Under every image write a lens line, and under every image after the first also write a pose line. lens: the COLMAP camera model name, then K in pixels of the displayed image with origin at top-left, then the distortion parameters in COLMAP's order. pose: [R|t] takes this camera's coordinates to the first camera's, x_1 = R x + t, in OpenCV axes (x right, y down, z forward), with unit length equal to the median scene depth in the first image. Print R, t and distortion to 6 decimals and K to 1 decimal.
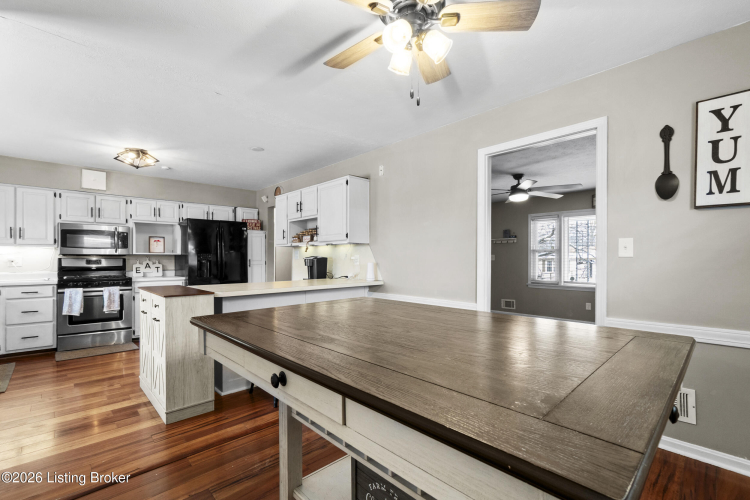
lens RADIAL K [[333.3, 0, 370.5], [0, 333.3, 256.0], [0, 0, 1]] dist [-0.003623, 0.000298]
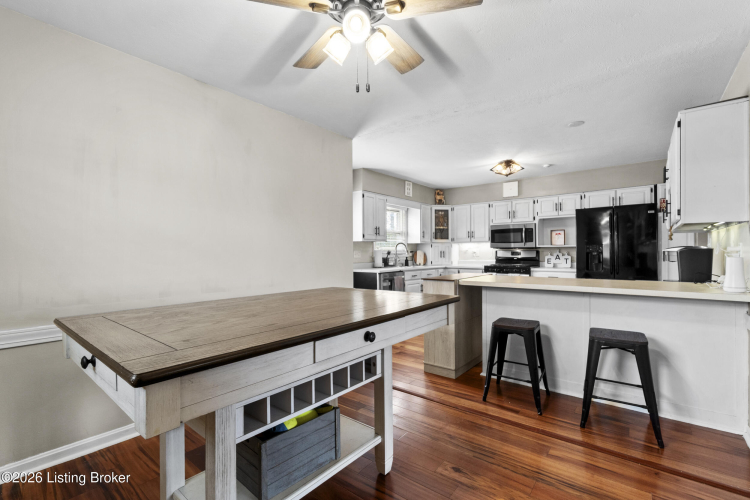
lens RADIAL K [[333.3, 0, 370.5], [0, 333.3, 256.0], [0, 0, 1]] dist [-0.003623, 0.000298]
pose [[0.133340, 0.015505, -0.990949, 0.369631], [0.016143, 0.999711, 0.017814, -0.004213], [0.990939, -0.018373, 0.133051, 0.295830]]
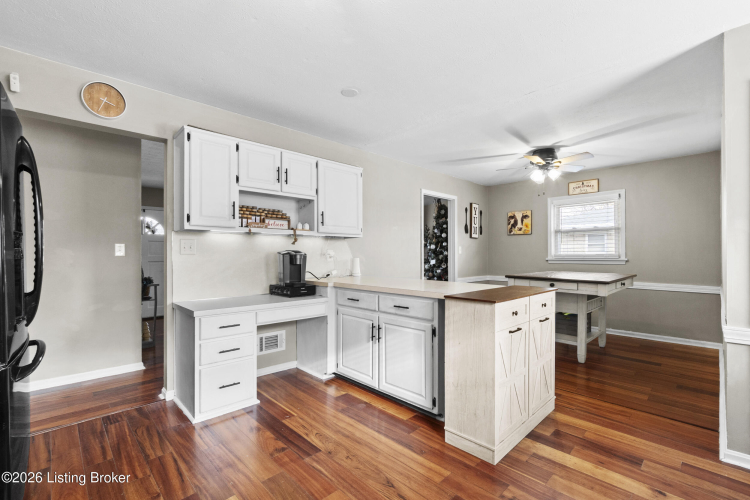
lens RADIAL K [[333.3, 0, 370.5], [0, 333.3, 256.0], [0, 0, 1]] dist [-0.003623, 0.000298]
pose [[-0.010813, 0.002600, 0.999938, -0.833329], [-0.001199, 0.999996, -0.002613, 0.012350], [-0.999941, -0.001228, -0.010810, 0.795533]]
